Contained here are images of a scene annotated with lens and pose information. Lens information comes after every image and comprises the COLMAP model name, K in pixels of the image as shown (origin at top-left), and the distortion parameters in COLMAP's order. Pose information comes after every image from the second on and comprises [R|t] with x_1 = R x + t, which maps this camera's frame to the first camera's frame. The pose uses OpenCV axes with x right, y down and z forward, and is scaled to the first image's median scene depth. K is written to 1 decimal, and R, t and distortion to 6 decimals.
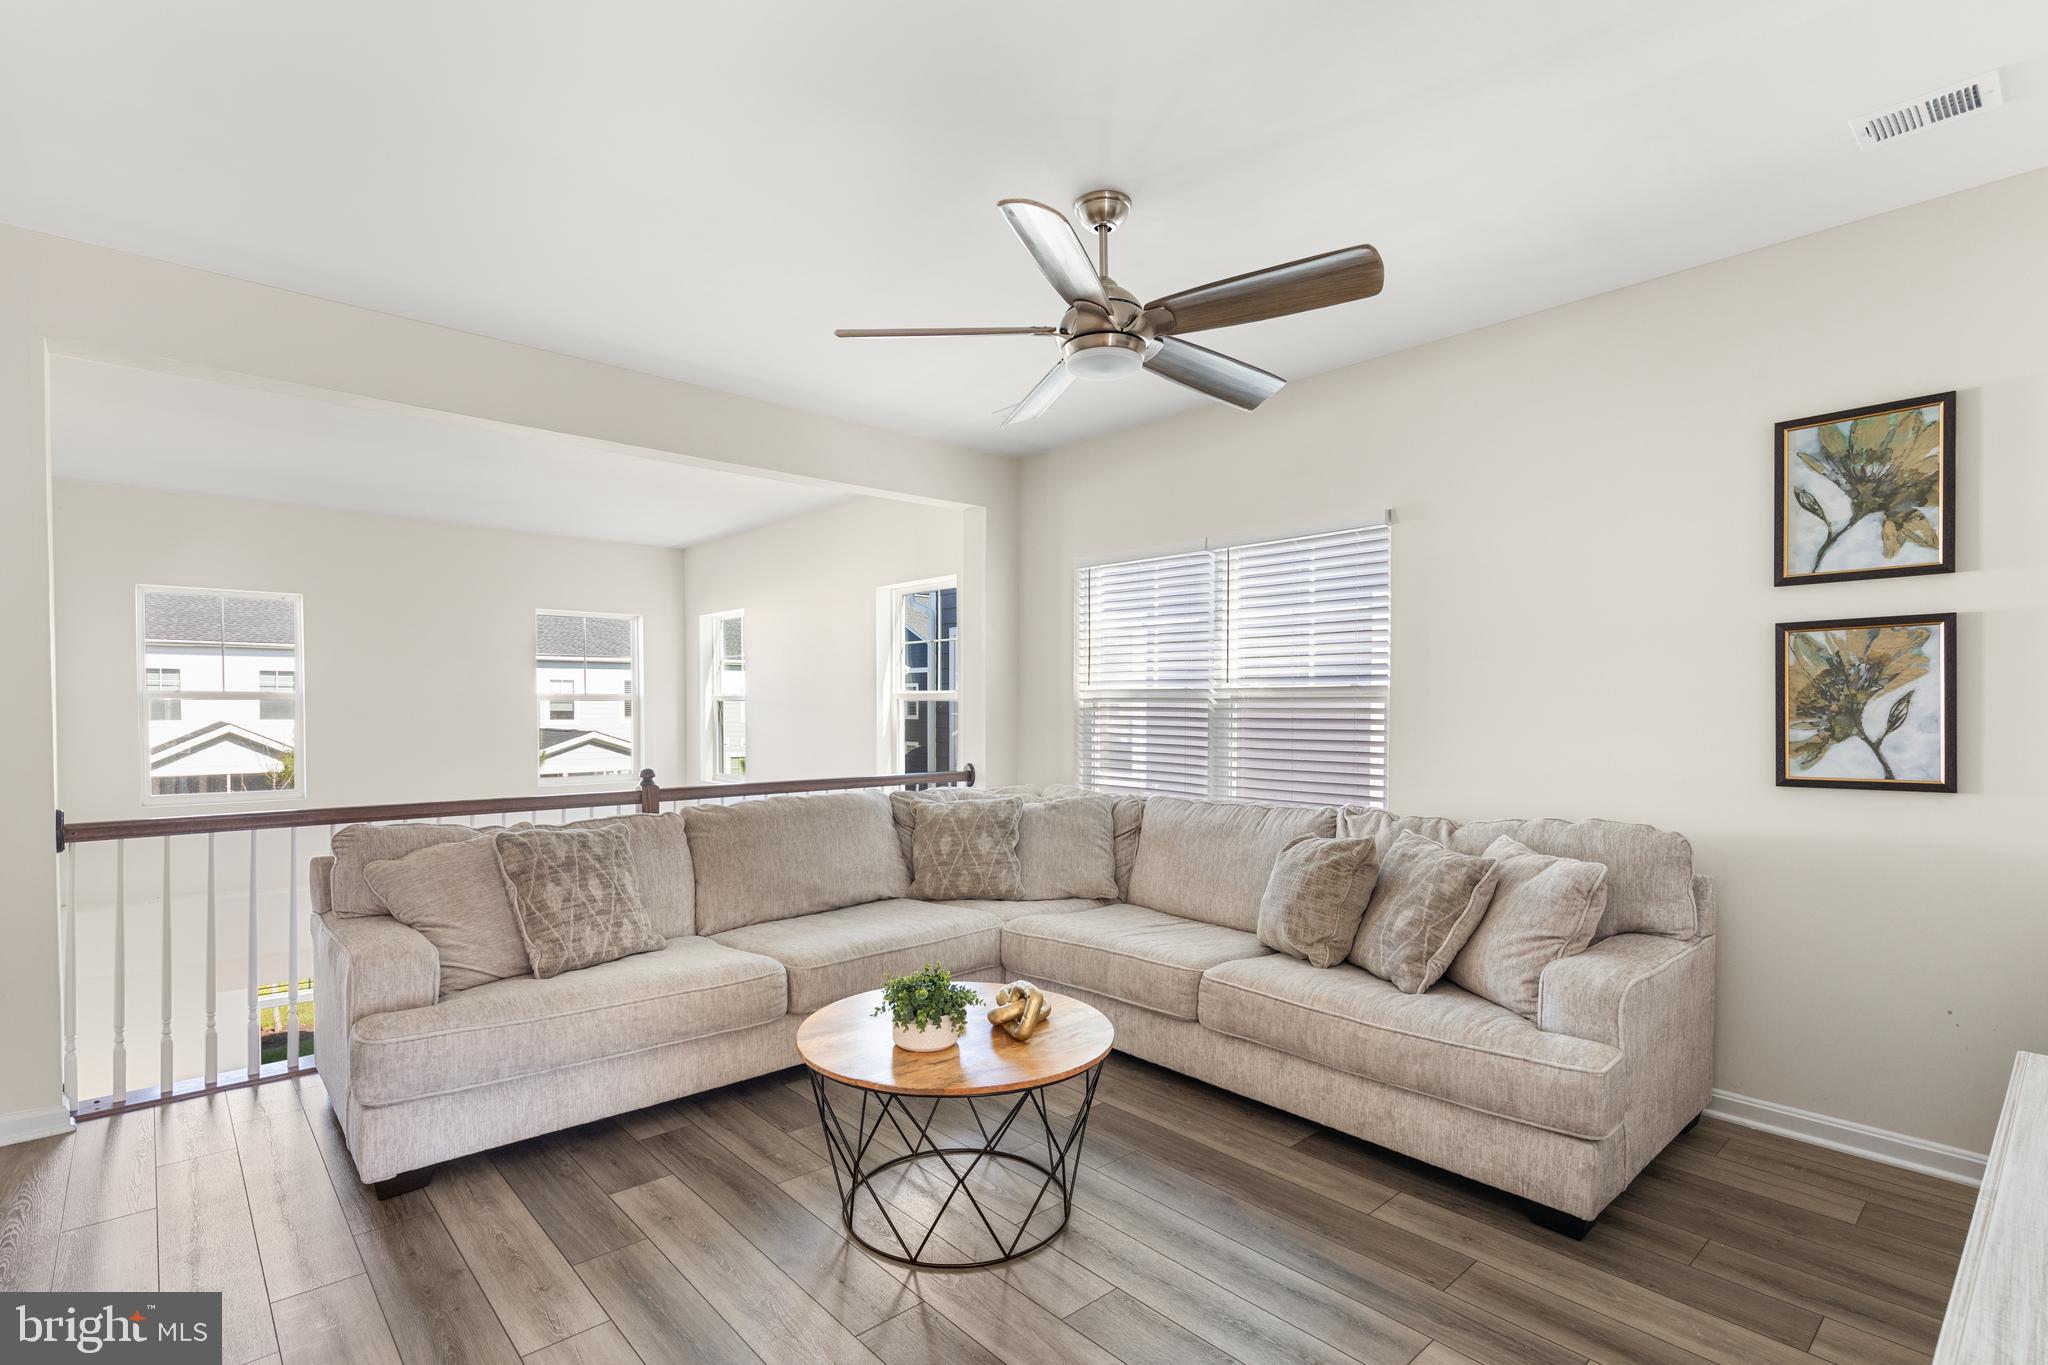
lens RADIAL K [[996.1, 0, 1025.8], [0, 996.1, 688.3], [0, 0, 1]] dist [0.036168, -0.000195]
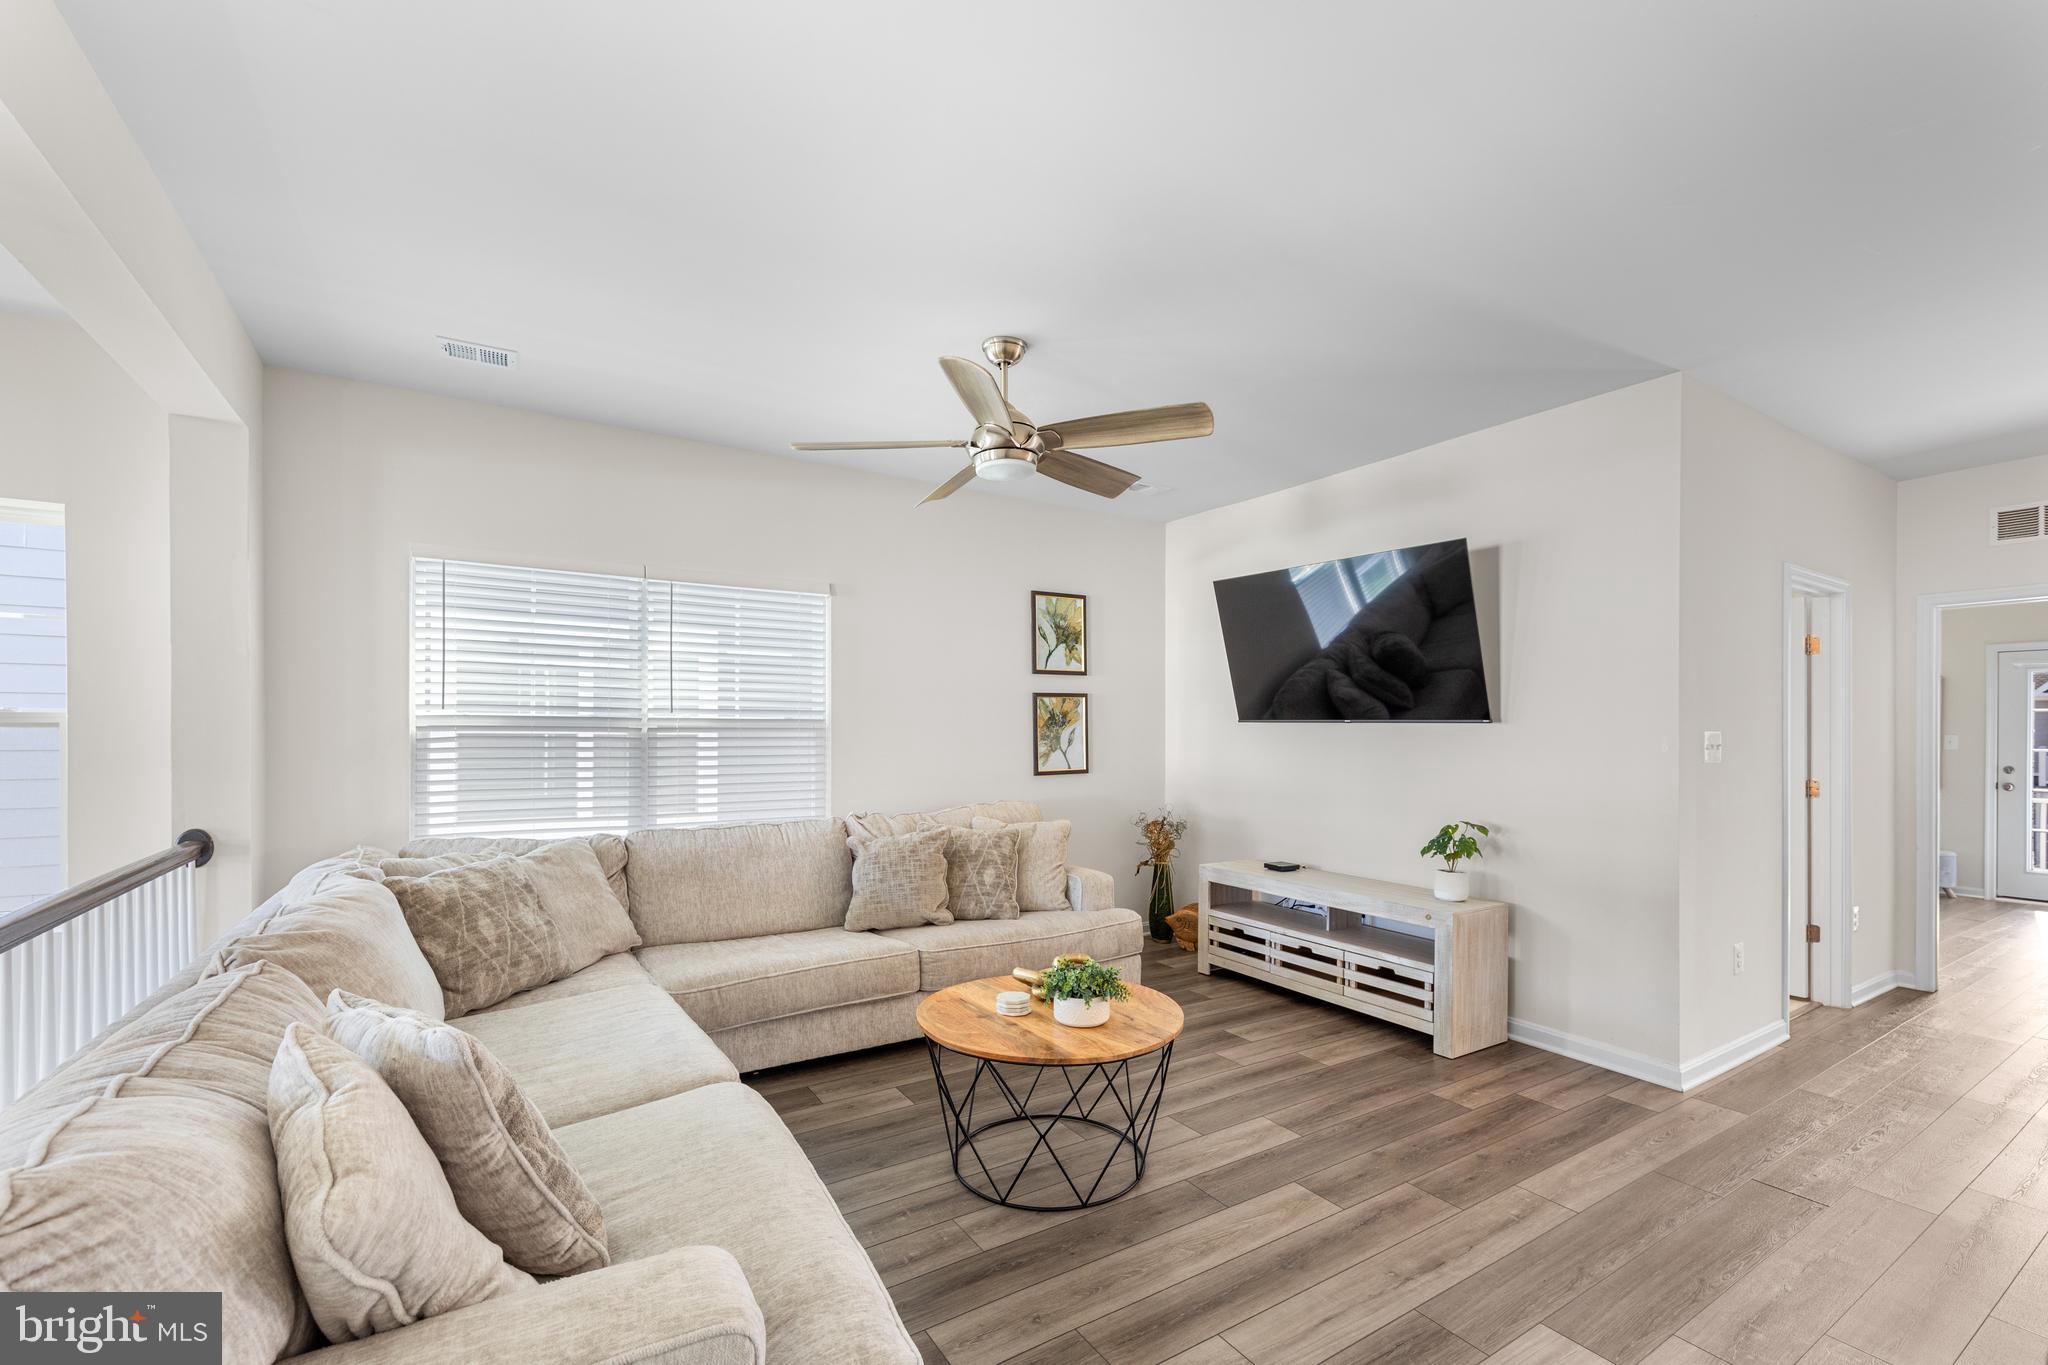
lens RADIAL K [[856.0, 0, 1019.2], [0, 856.0, 734.1], [0, 0, 1]] dist [-0.001131, -0.000055]
pose [[0.186685, -0.011178, 0.982356, -0.933410], [-0.023272, 0.999604, 0.015797, -0.009855], [-0.982144, -0.025811, 0.186351, 0.747544]]
